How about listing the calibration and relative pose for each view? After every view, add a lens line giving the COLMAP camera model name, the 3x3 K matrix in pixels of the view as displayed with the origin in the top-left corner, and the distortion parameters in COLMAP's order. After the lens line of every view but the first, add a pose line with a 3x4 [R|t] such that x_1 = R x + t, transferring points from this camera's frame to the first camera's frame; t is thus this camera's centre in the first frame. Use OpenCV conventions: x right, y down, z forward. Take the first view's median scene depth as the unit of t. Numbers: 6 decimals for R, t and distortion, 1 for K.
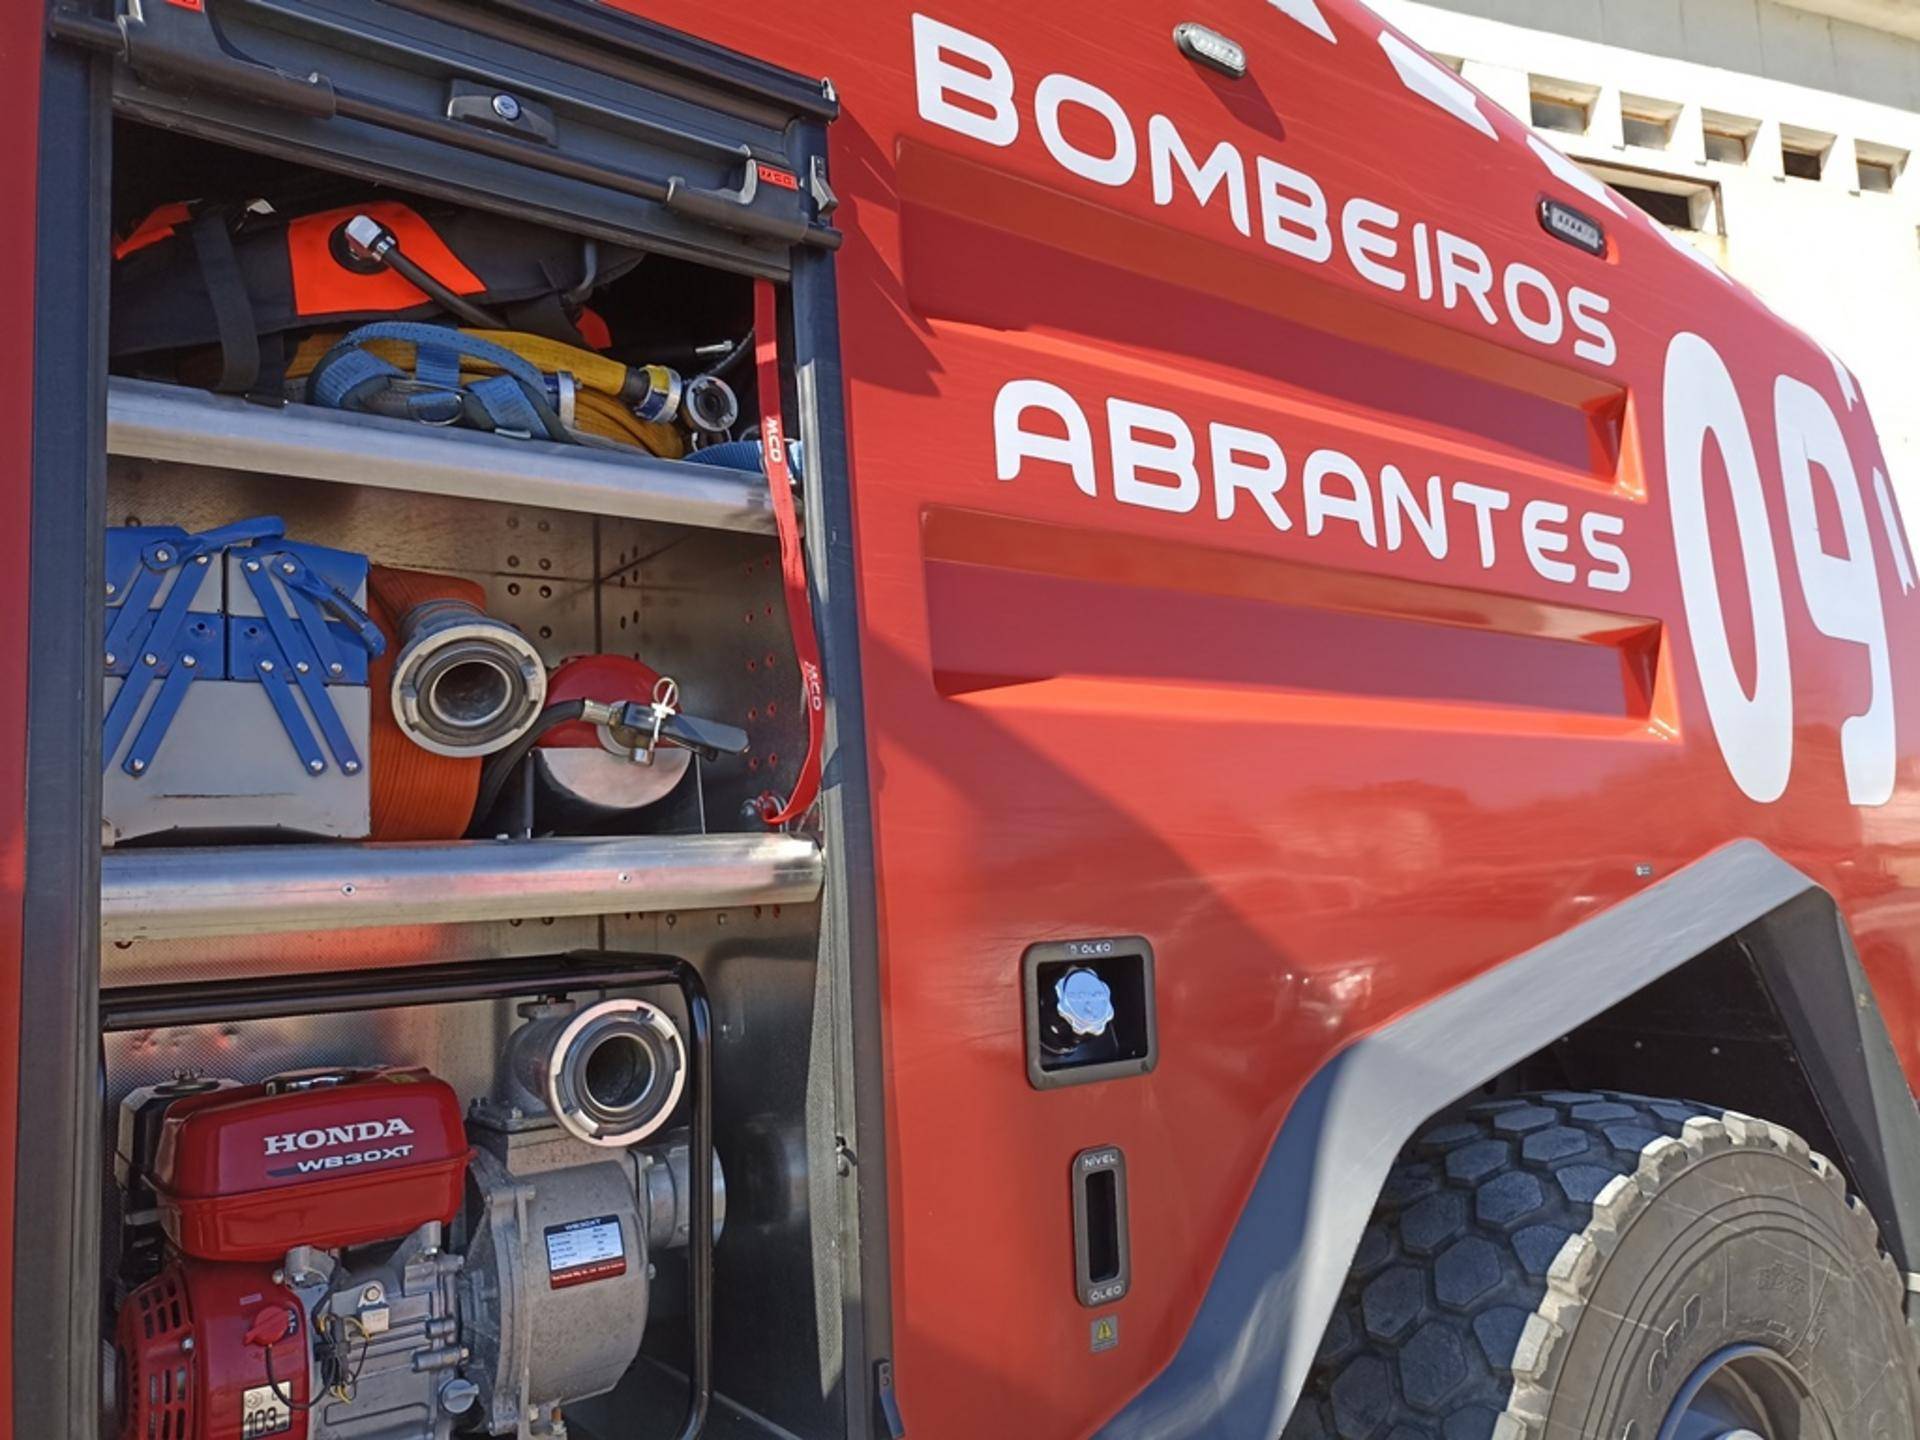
lens RADIAL K [[1397.5, 0, 946.7], [0, 1397.5, 718.5], [0, 0, 1]] dist [0.037185, -0.016375]
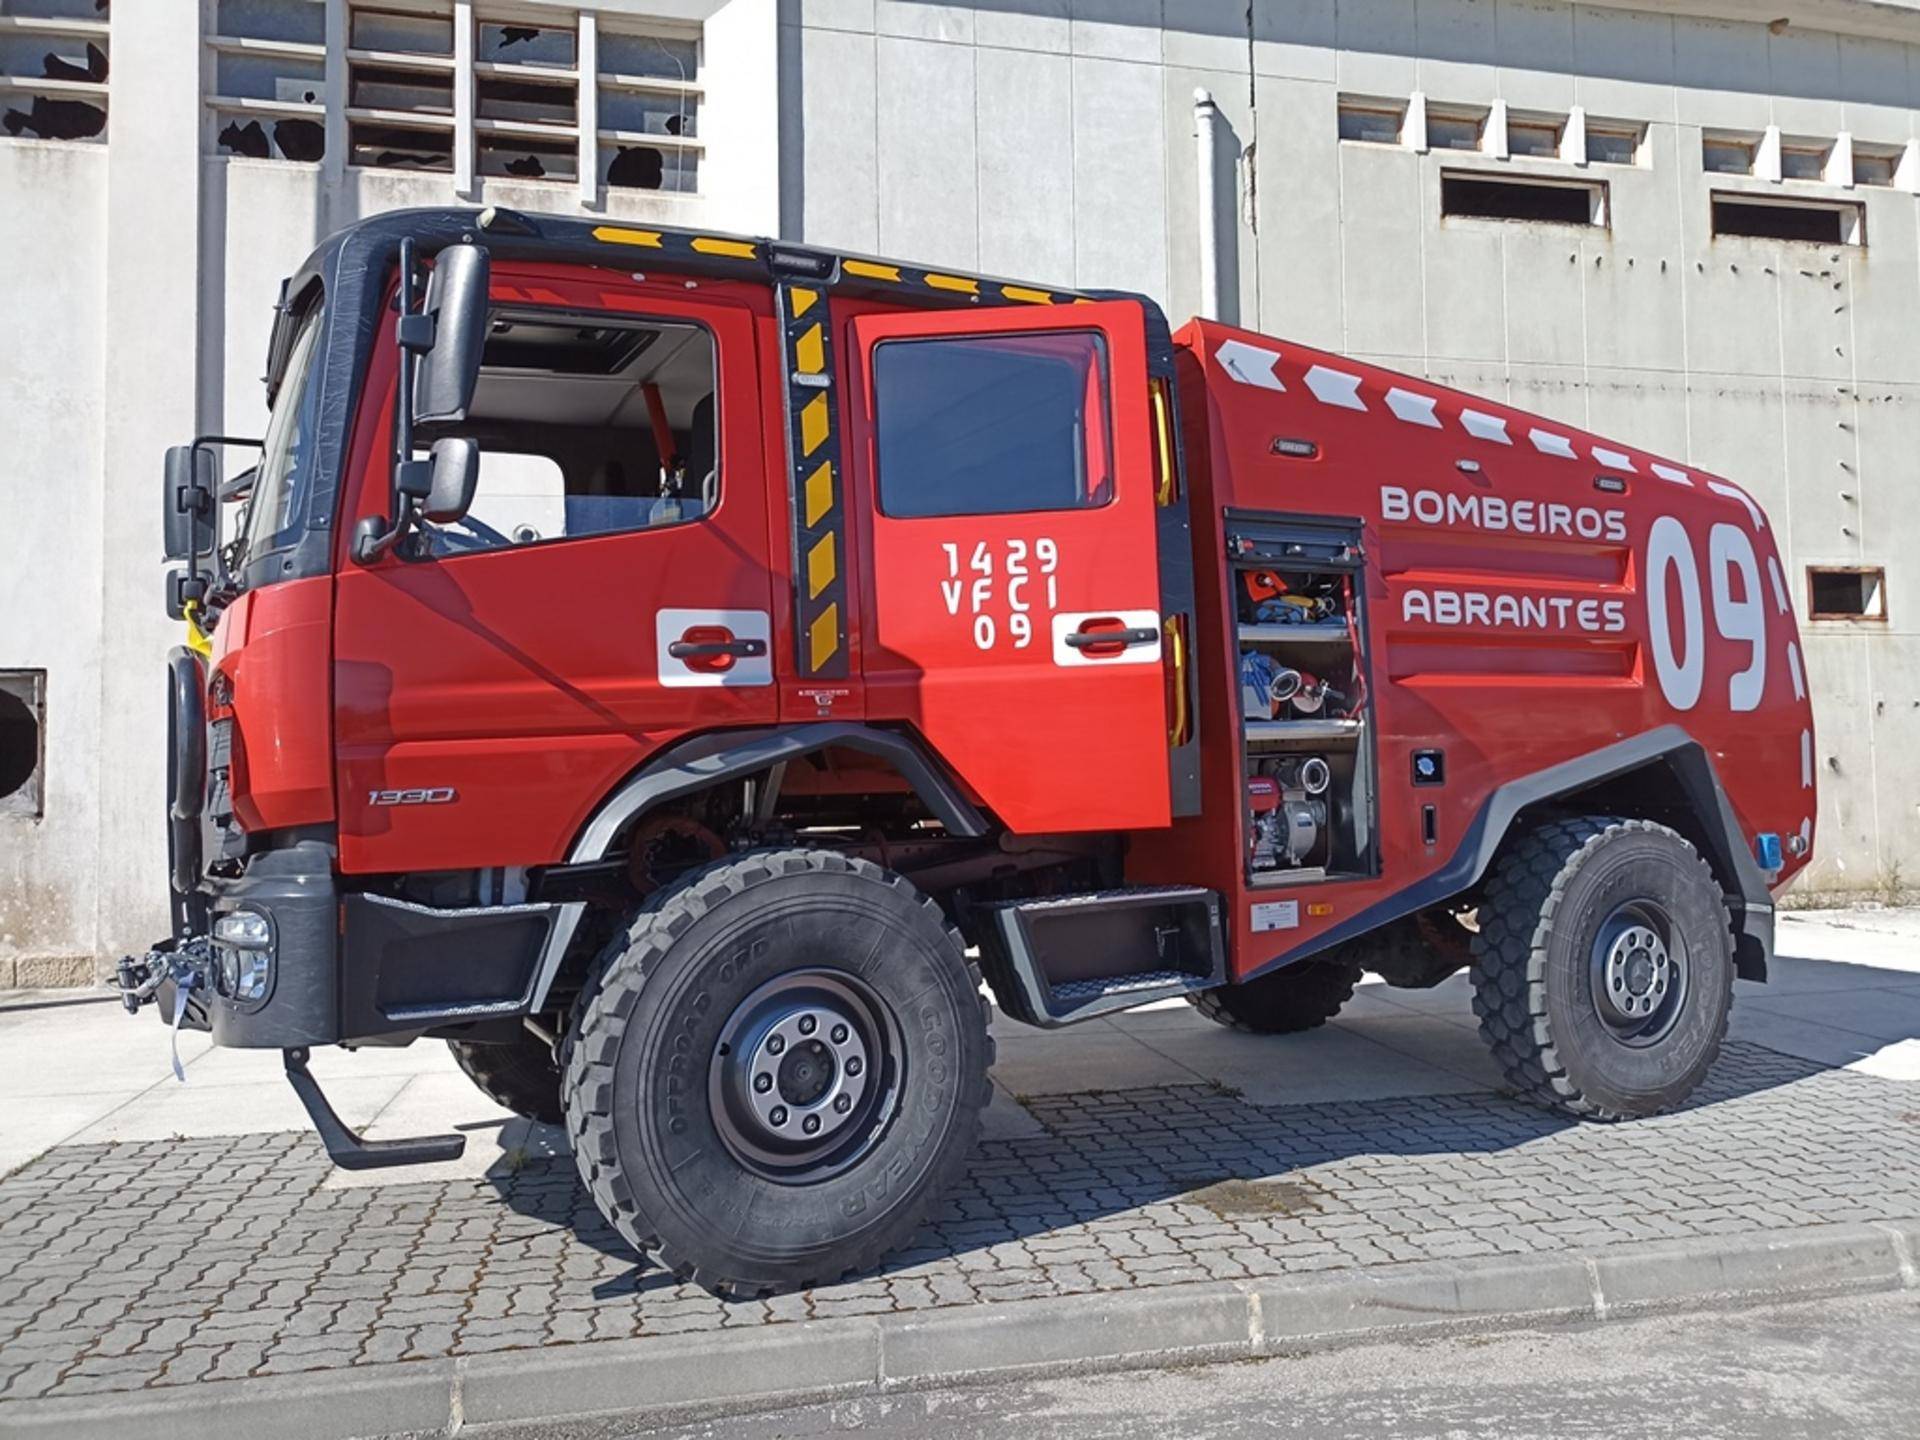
lens RADIAL K [[1397.5, 0, 959.8], [0, 1397.5, 723.9], [0, 0, 1]] dist [0.037185, -0.016375]
pose [[0.992735, 0.010846, -0.119829, -0.550764], [-0.000226, 0.996095, 0.088284, -0.188329], [0.120318, -0.087615, 0.988861, -2.261284]]
